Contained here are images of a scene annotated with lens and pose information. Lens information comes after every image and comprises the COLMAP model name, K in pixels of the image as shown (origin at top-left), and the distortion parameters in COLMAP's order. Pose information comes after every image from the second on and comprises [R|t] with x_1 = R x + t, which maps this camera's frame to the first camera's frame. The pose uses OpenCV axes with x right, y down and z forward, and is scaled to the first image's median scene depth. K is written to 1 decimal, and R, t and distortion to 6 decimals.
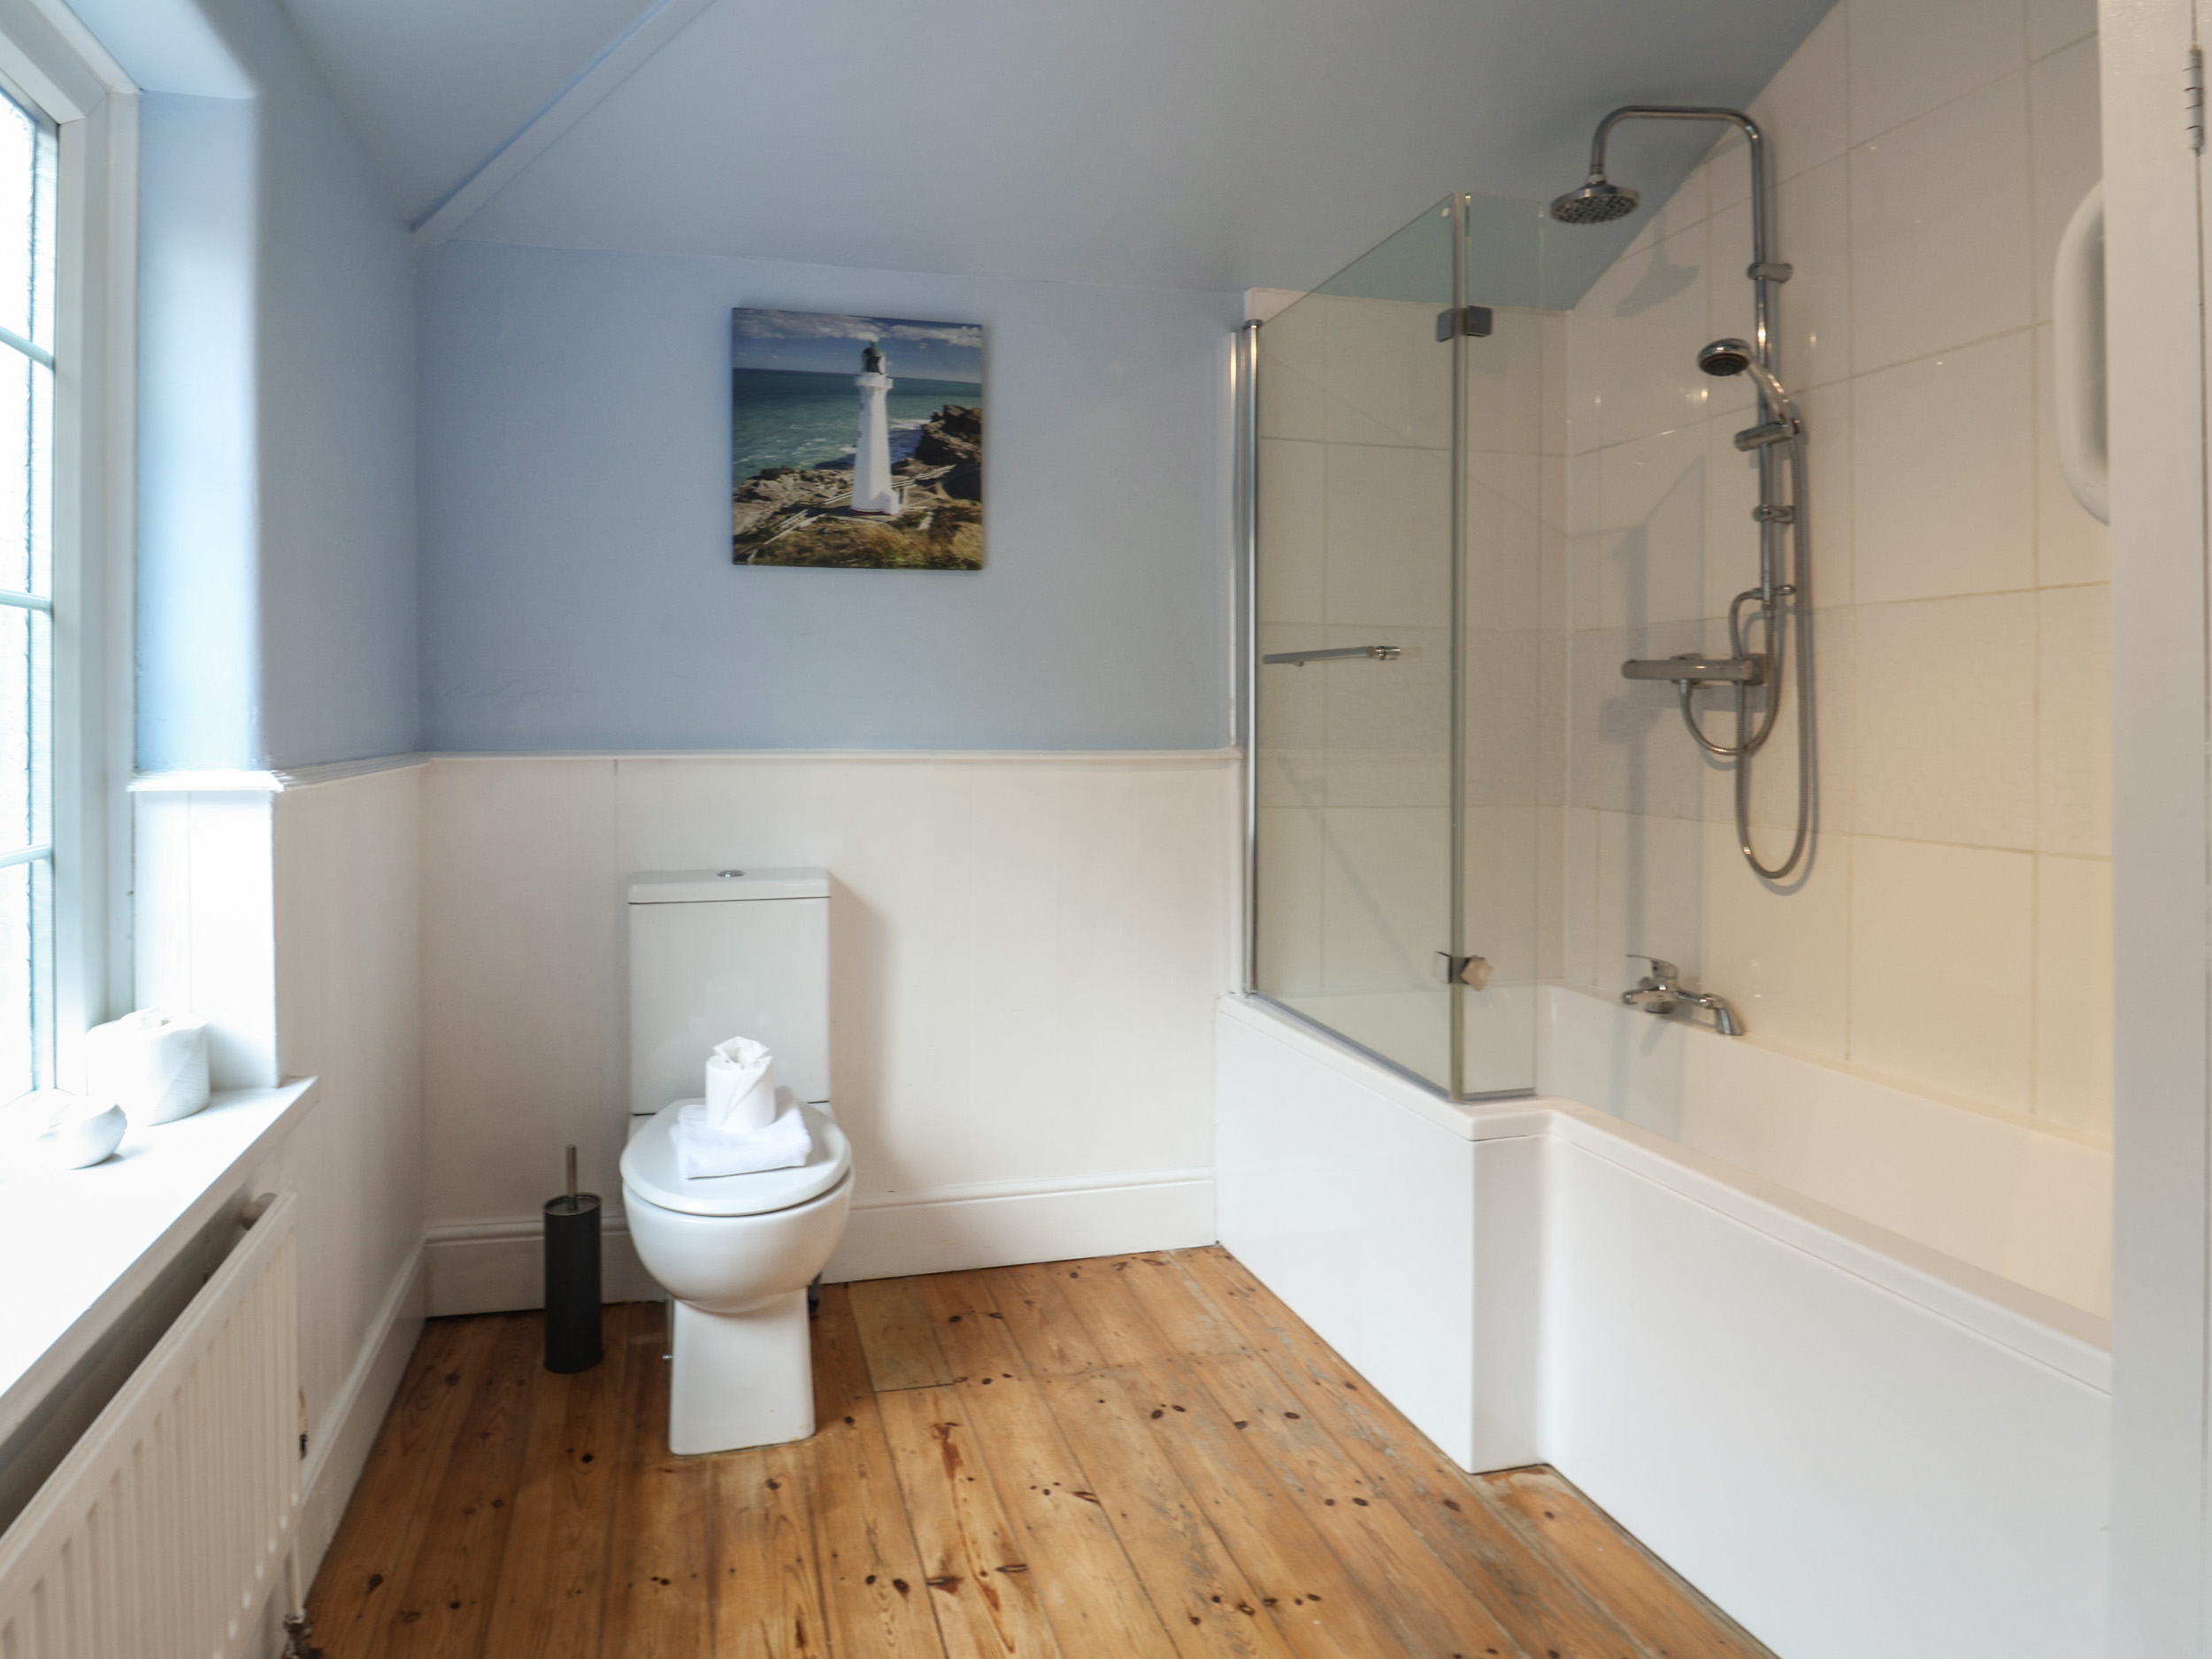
lens RADIAL K [[1216.0, 0, 962.5], [0, 1216.0, 721.9], [0, 0, 1]] dist [-0.003270, -0.011745]
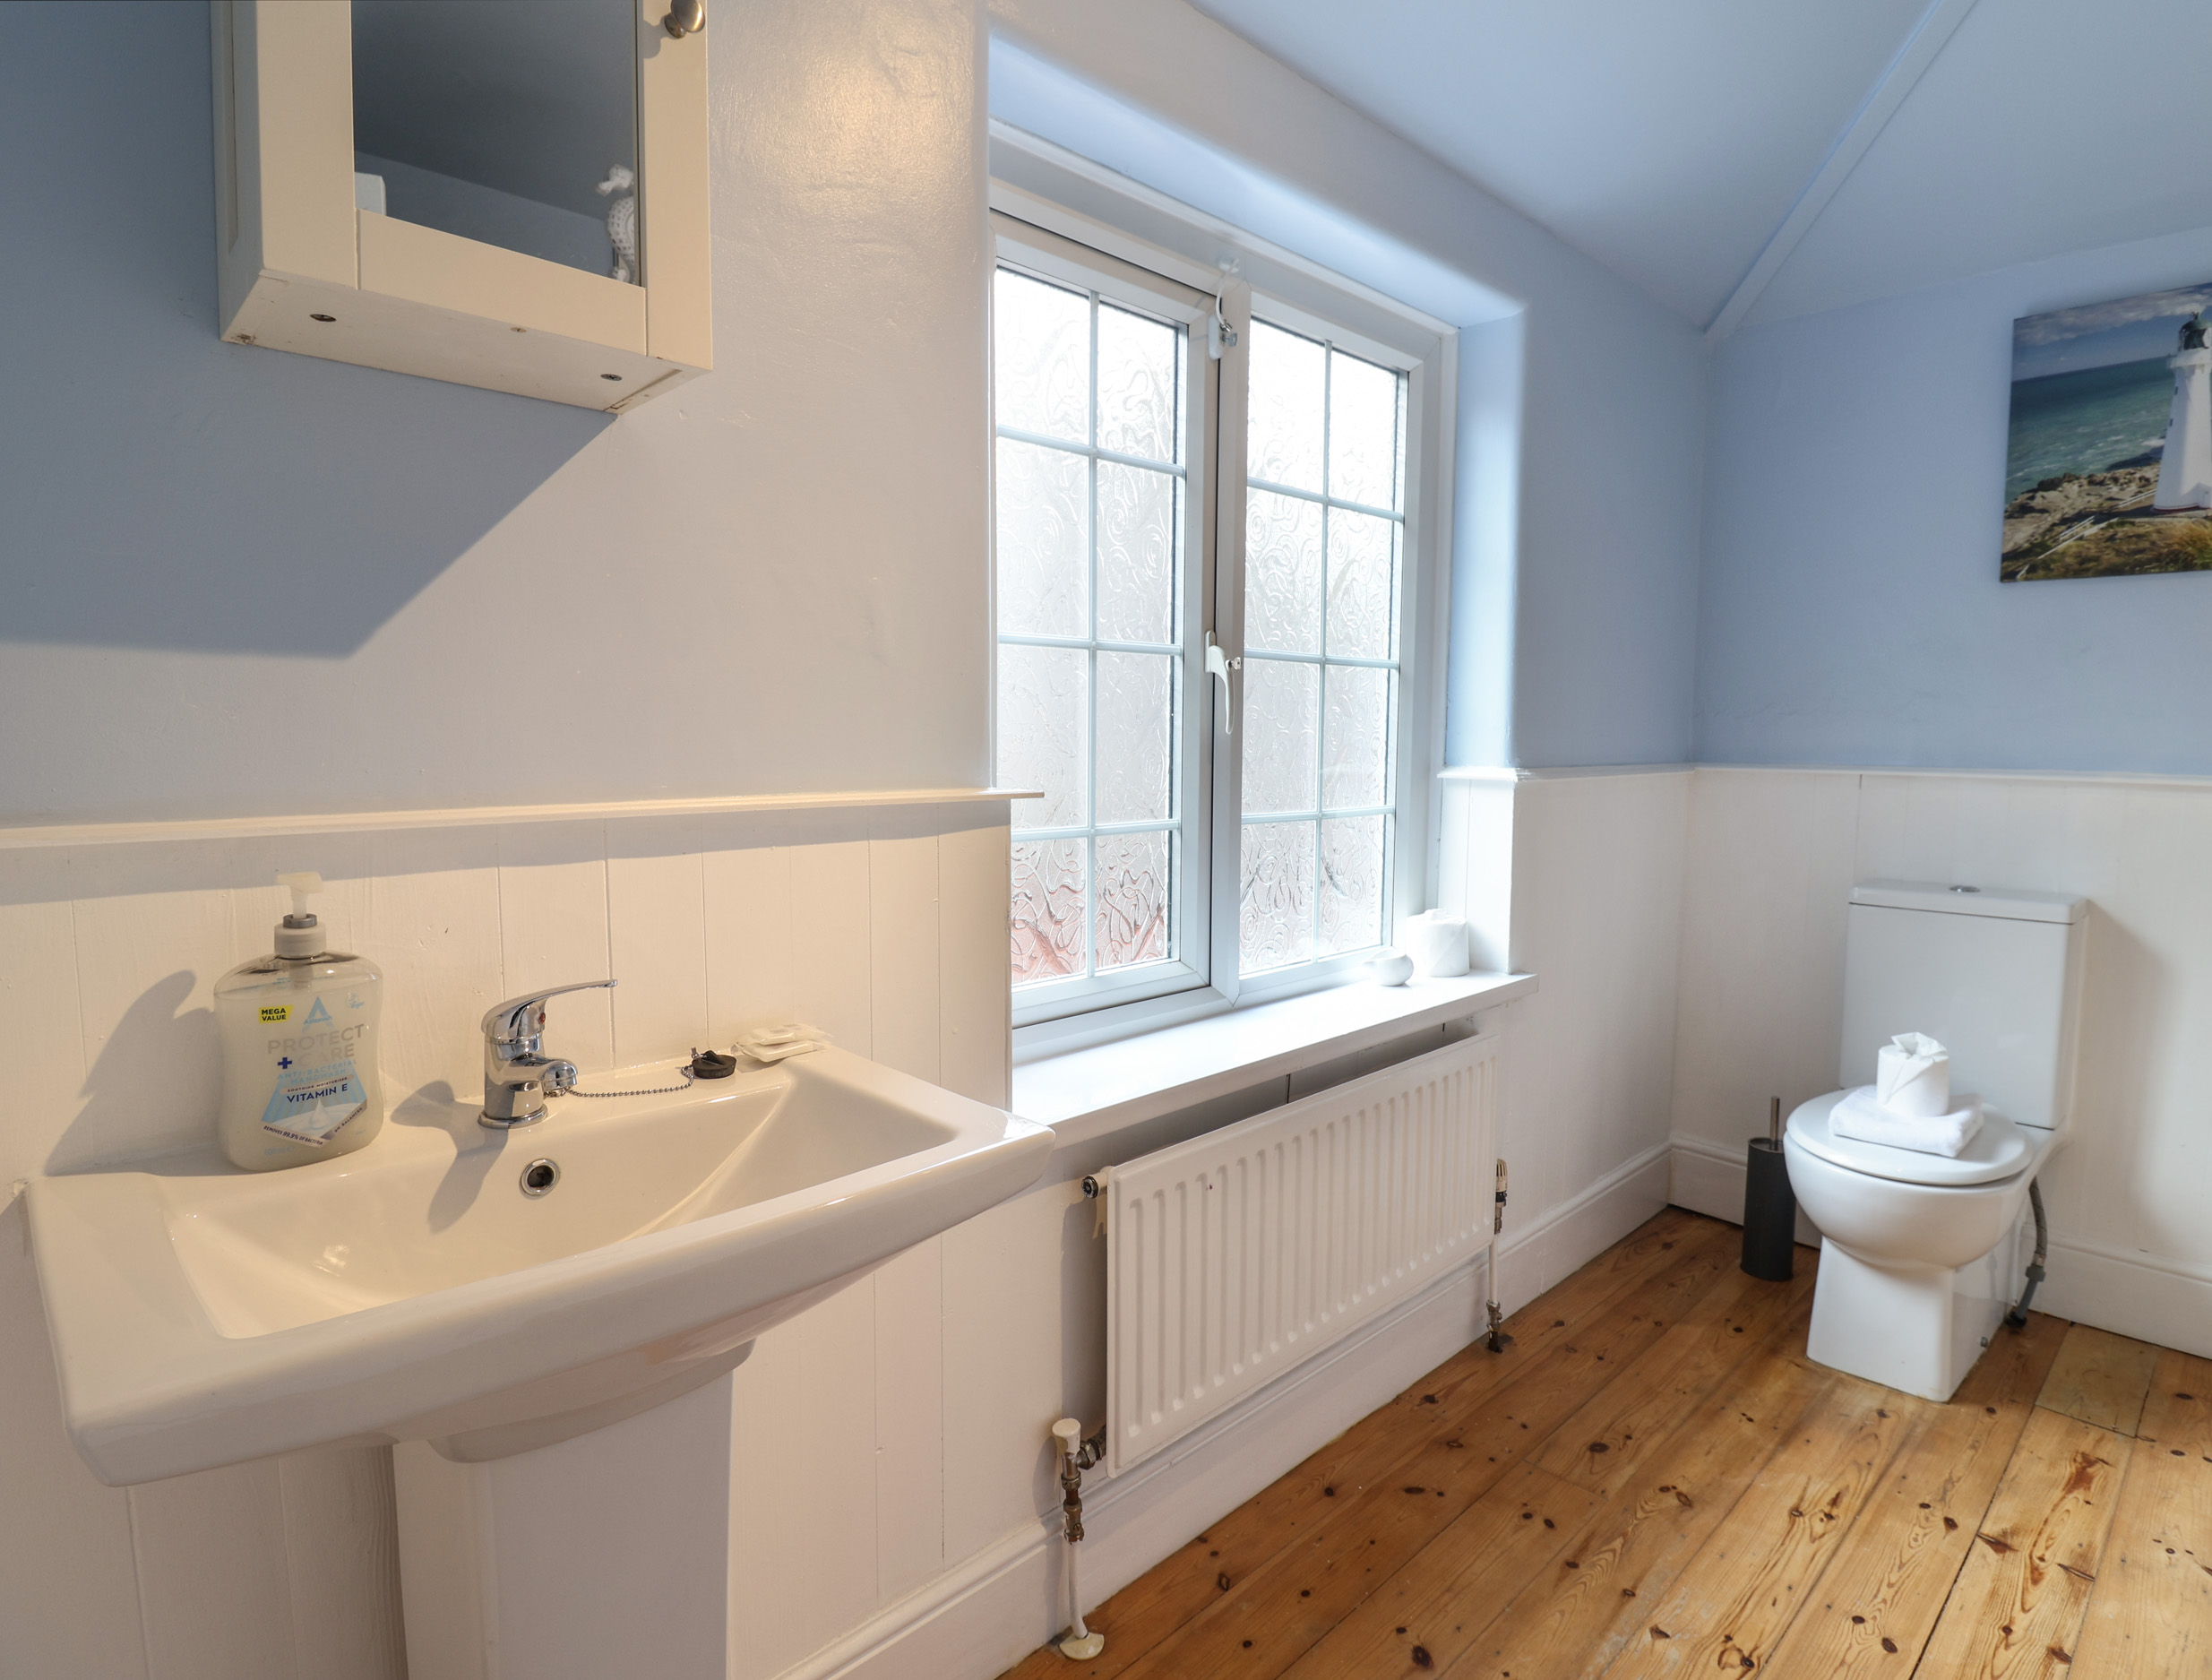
lens RADIAL K [[1184.5, 0, 1118.5], [0, 1184.5, 835.4], [0, 0, 1]] dist [-0.041505, -0.001237]
pose [[0.511696, 0.077360, -0.855677, 0.342966], [-0.008062, 0.996327, 0.085255, 0.002162], [0.859129, -0.036726, 0.510440, -0.140547]]
